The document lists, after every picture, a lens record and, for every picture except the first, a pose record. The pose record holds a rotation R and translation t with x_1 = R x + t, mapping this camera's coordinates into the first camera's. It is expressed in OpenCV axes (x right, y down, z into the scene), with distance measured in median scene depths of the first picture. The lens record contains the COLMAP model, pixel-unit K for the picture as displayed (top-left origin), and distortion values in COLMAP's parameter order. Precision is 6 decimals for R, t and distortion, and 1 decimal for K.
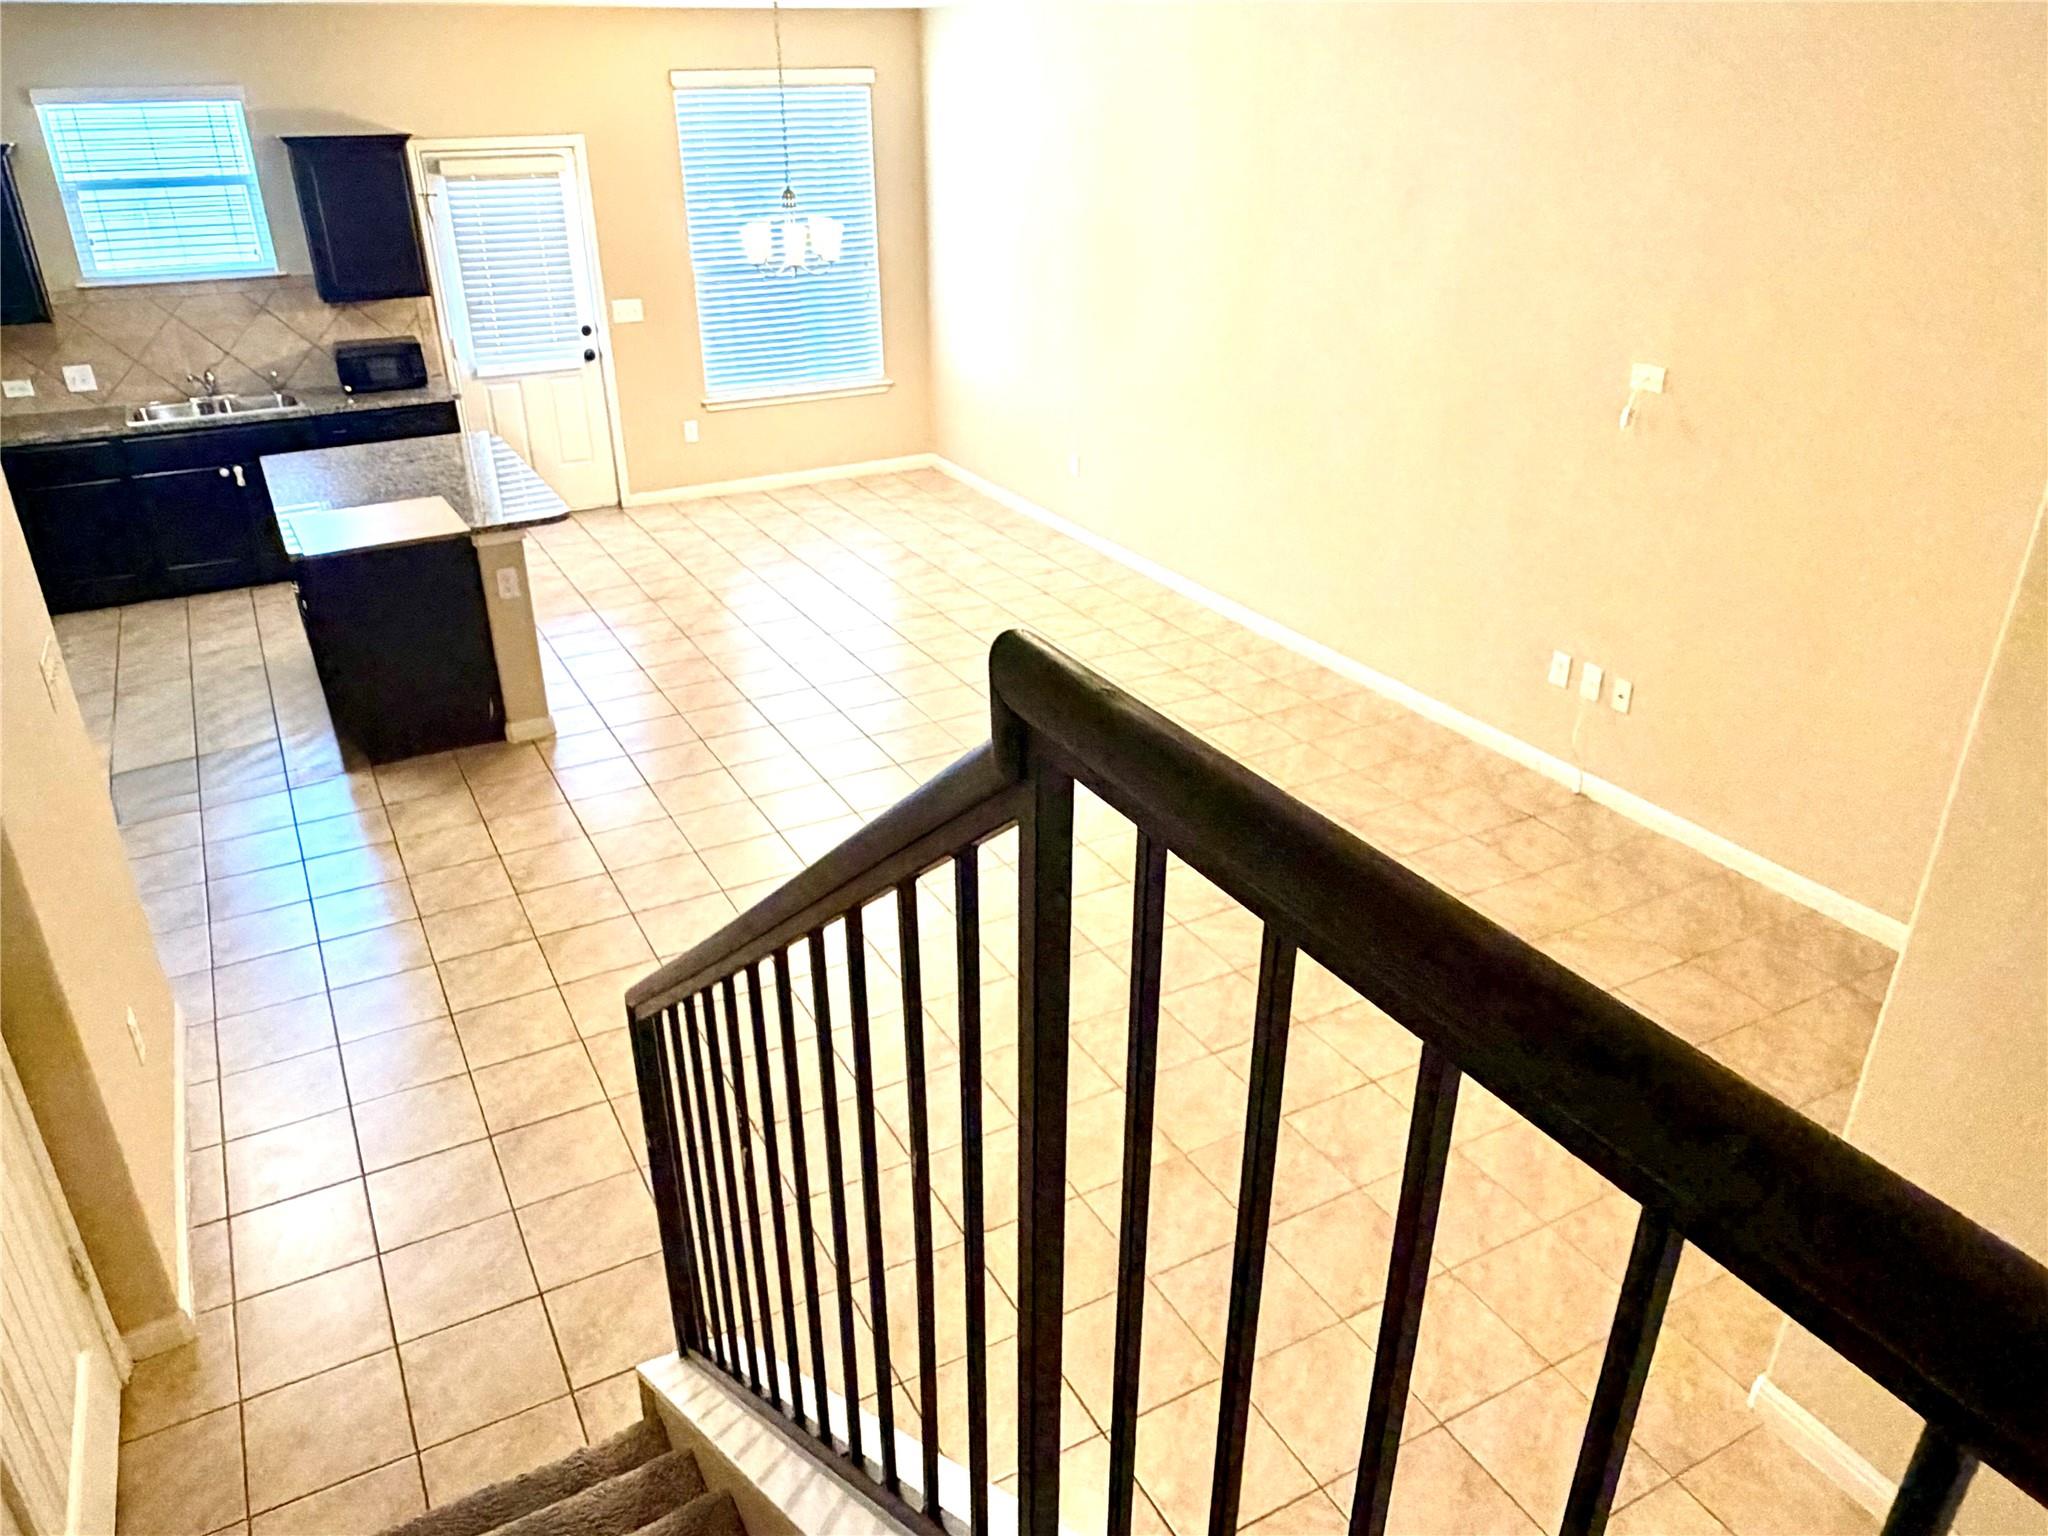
lens RADIAL K [[1441.9, 0, 1015.0], [0, 1441.9, 789.4], [0, 0, 1]] dist [0.004822, 0.005282]
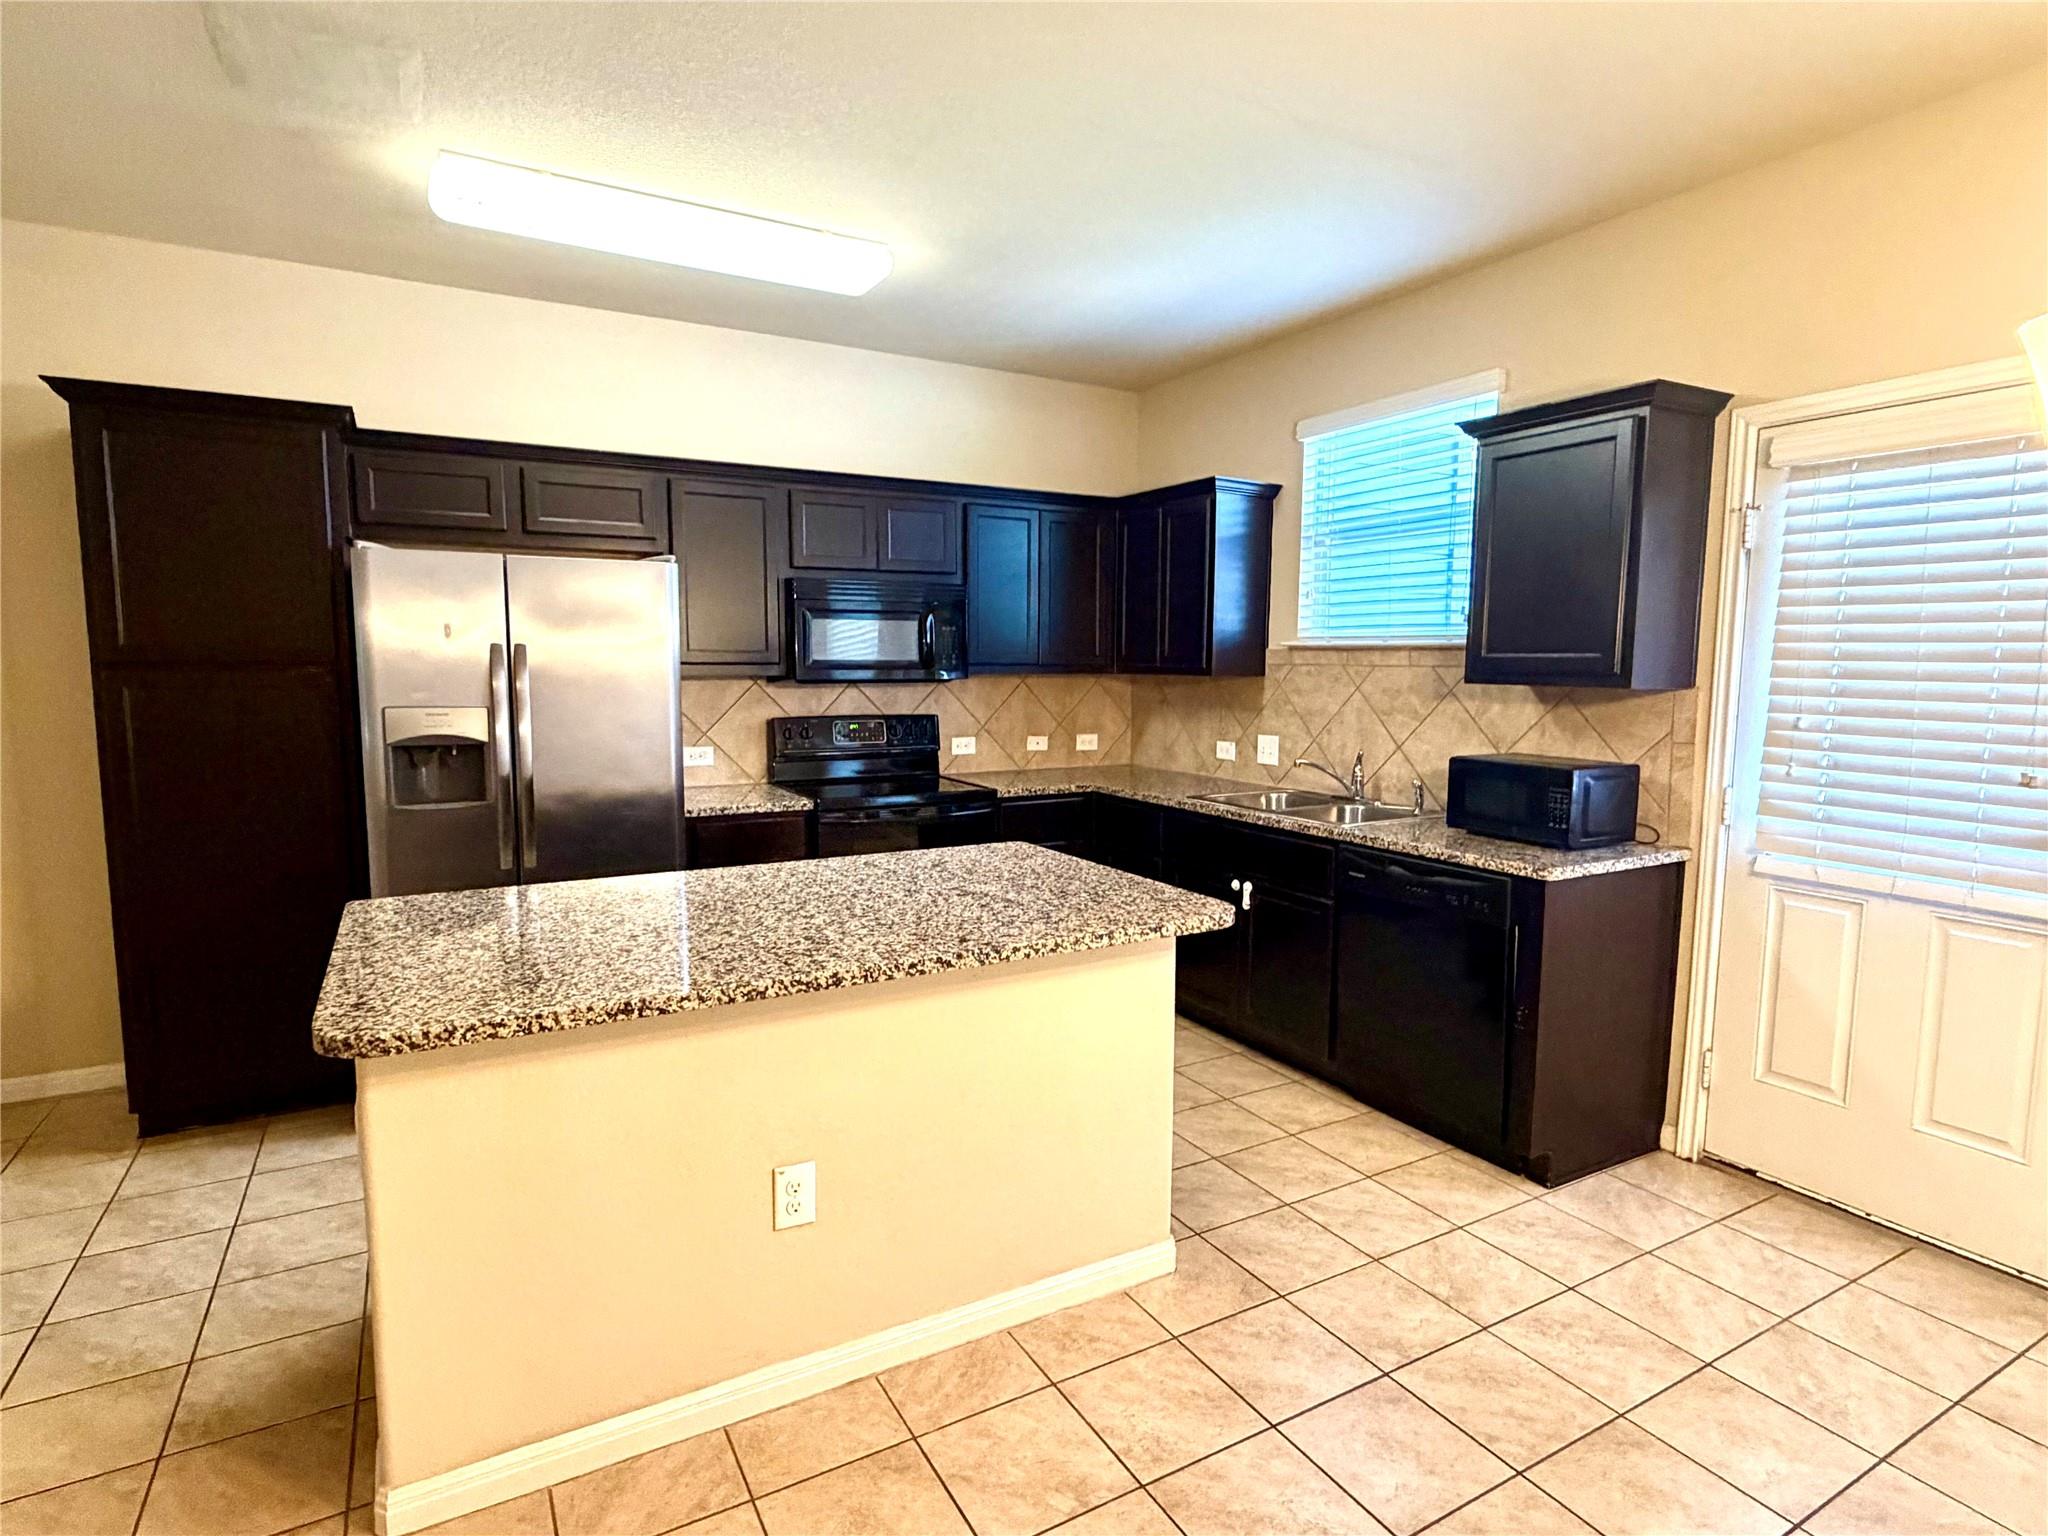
lens RADIAL K [[1085.8, 0, 1023.9], [0, 1085.8, 769.2], [0, 0, 1]] dist [-0.000121, 0.000086]
pose [[0.020724, 0.116039, -0.993028, -0.033714], [-0.453902, 0.886072, 0.094068, -0.274786], [0.890811, 0.448788, 0.071033, 0.854405]]
